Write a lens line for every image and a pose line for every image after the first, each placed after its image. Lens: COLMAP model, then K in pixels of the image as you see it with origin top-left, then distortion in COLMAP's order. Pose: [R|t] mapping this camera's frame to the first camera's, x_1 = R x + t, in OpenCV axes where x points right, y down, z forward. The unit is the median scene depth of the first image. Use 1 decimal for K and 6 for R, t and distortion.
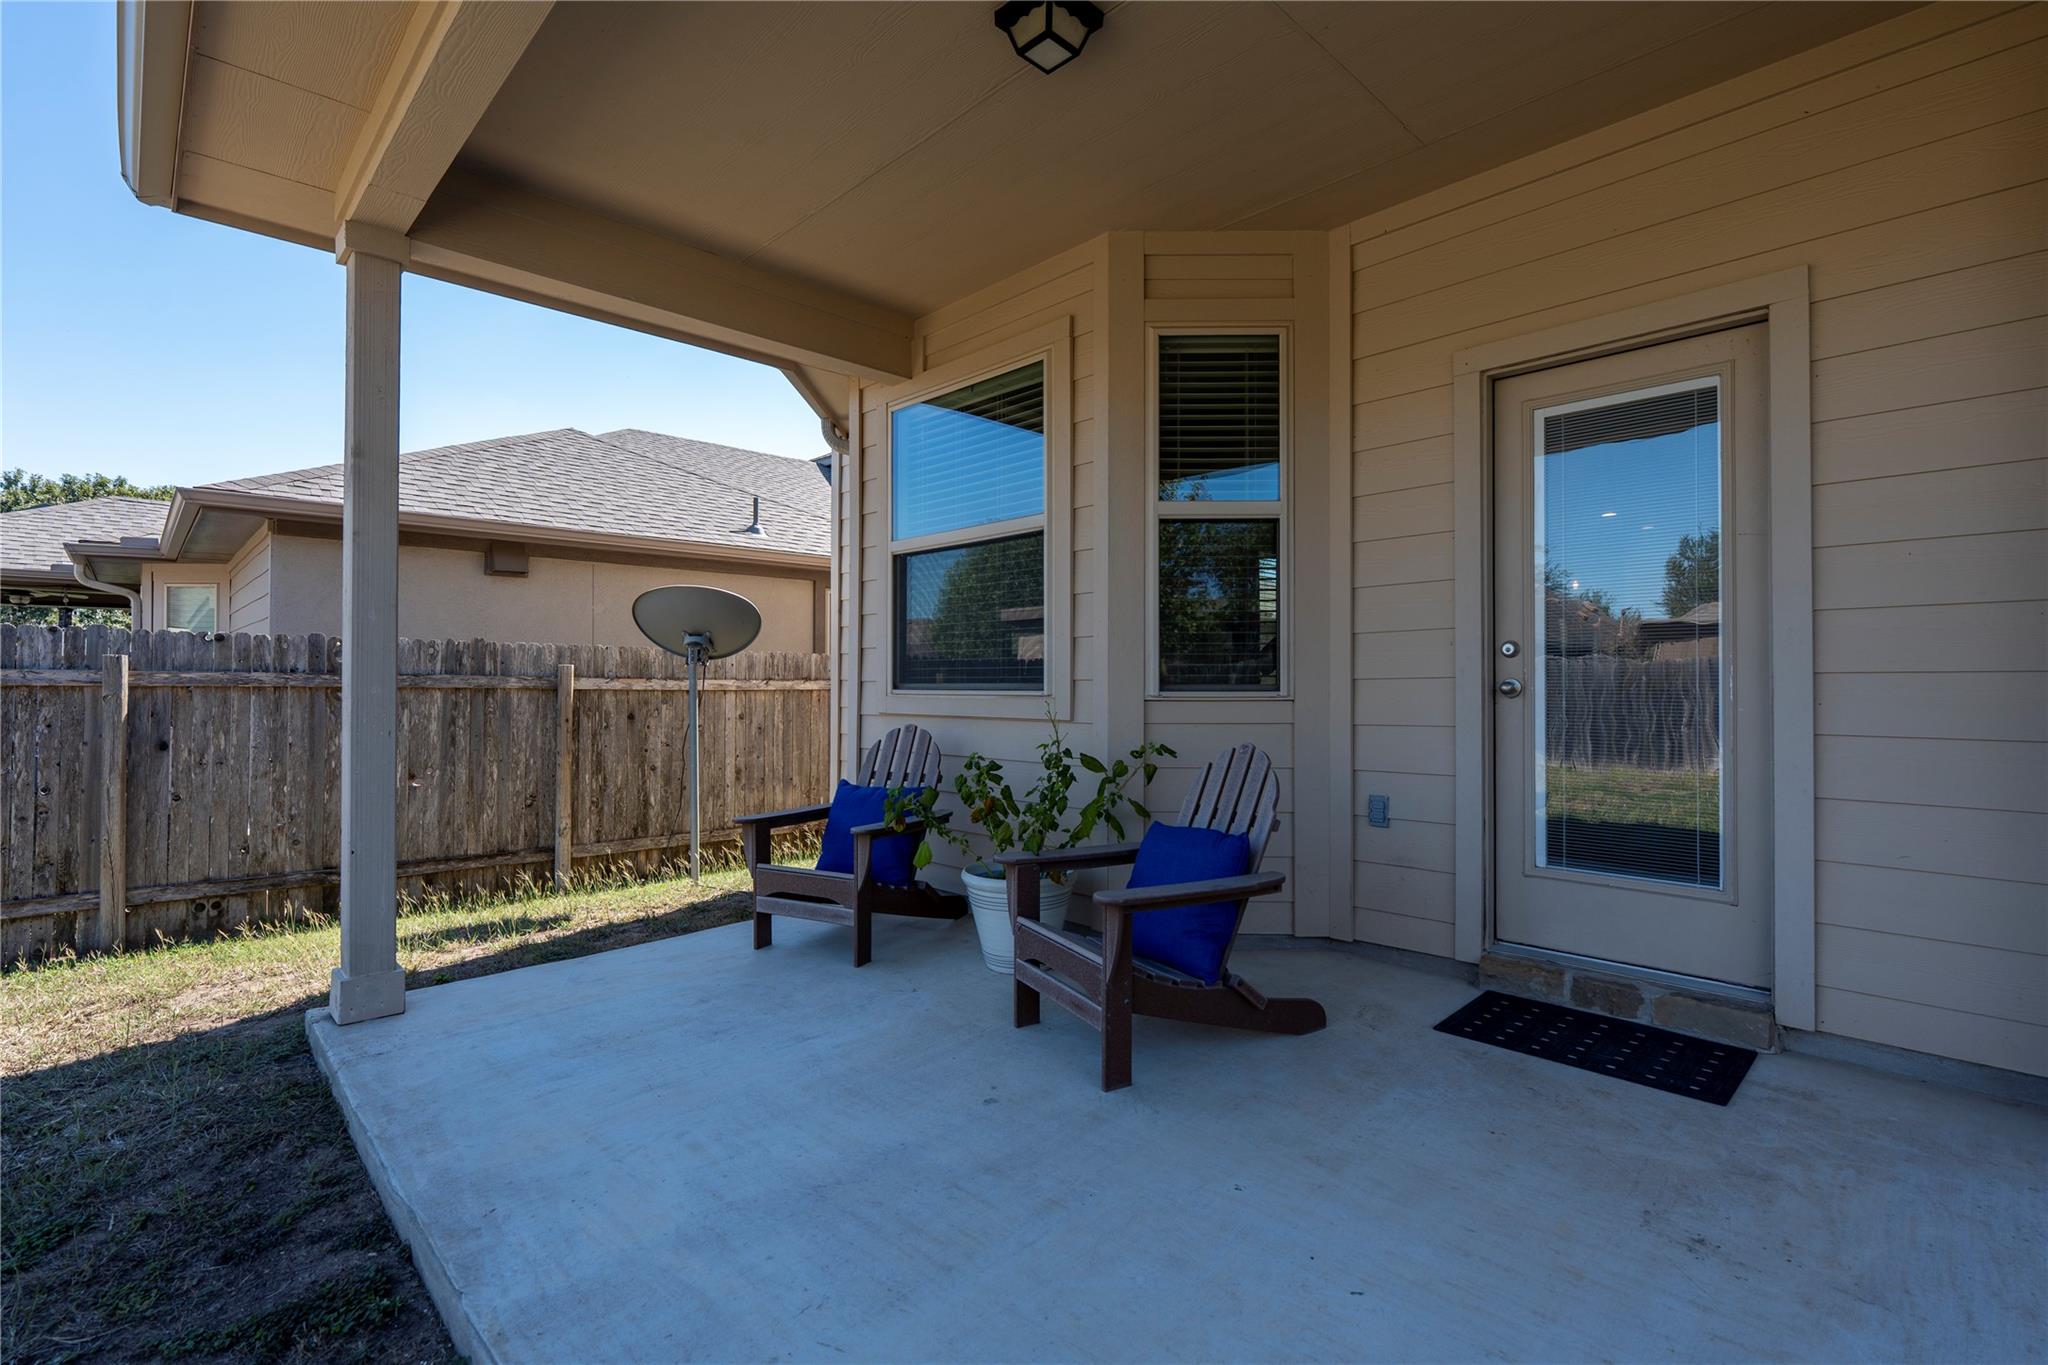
lens RADIAL K [[929.1, 0, 1024.6], [0, 929.1, 682.9], [0, 0, 1]] dist [-0.002234, 0.002192]
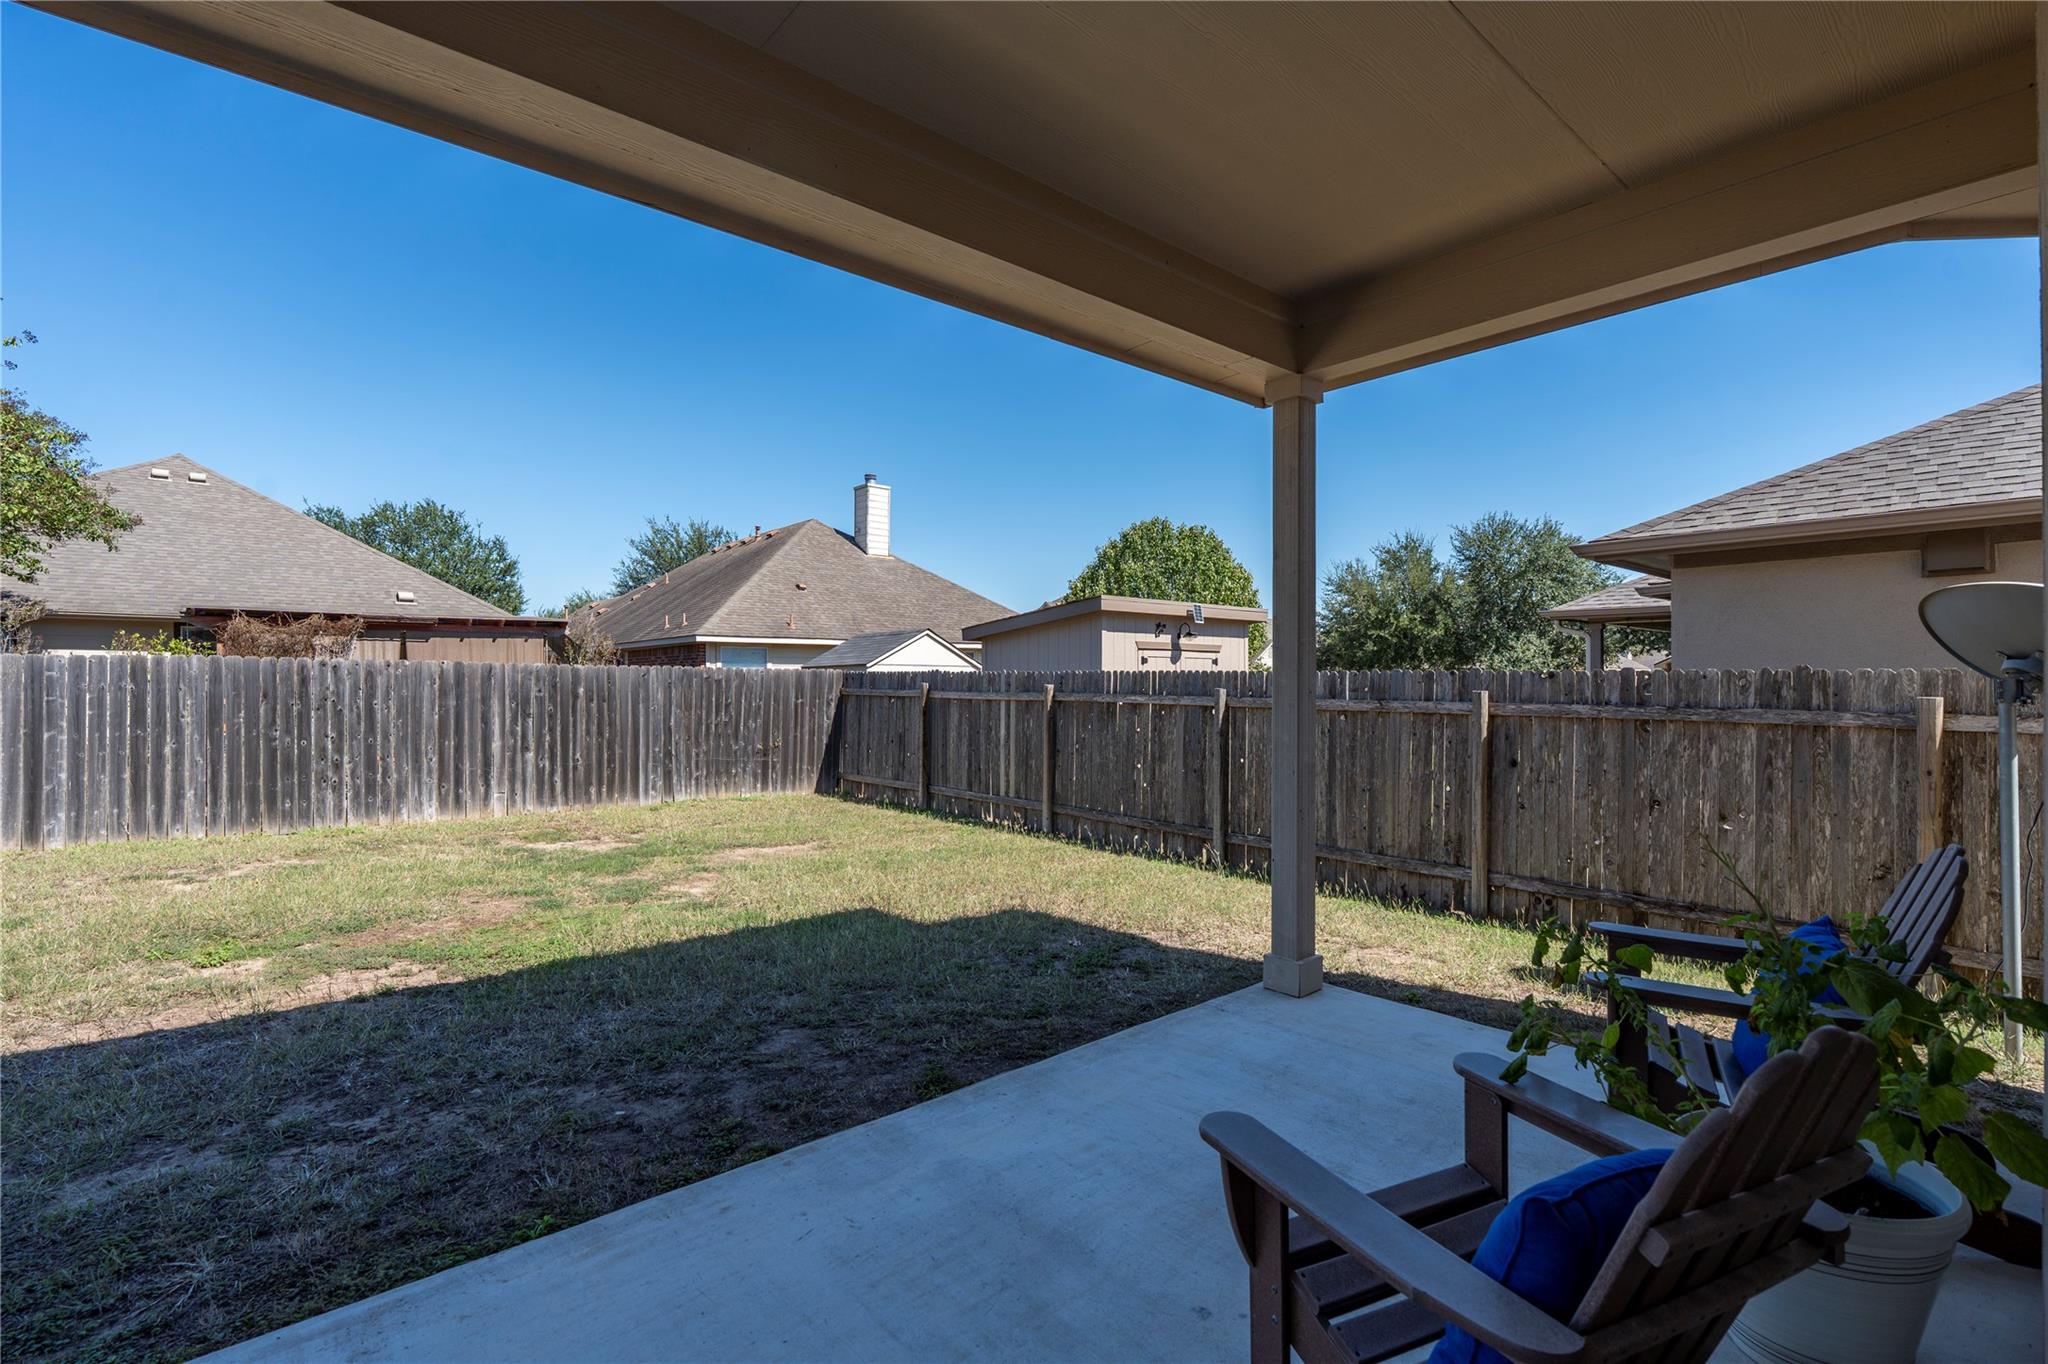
lens RADIAL K [[929.1, 0, 1029.8], [0, 929.1, 679.0], [0, 0, 1]] dist [-0.002234, 0.002192]
pose [[-0.048020, -0.005749, -0.998830, 0.339896], [0.001221, 0.999982, -0.005814, -0.037600], [0.998846, -0.001499, -0.048012, 0.397349]]
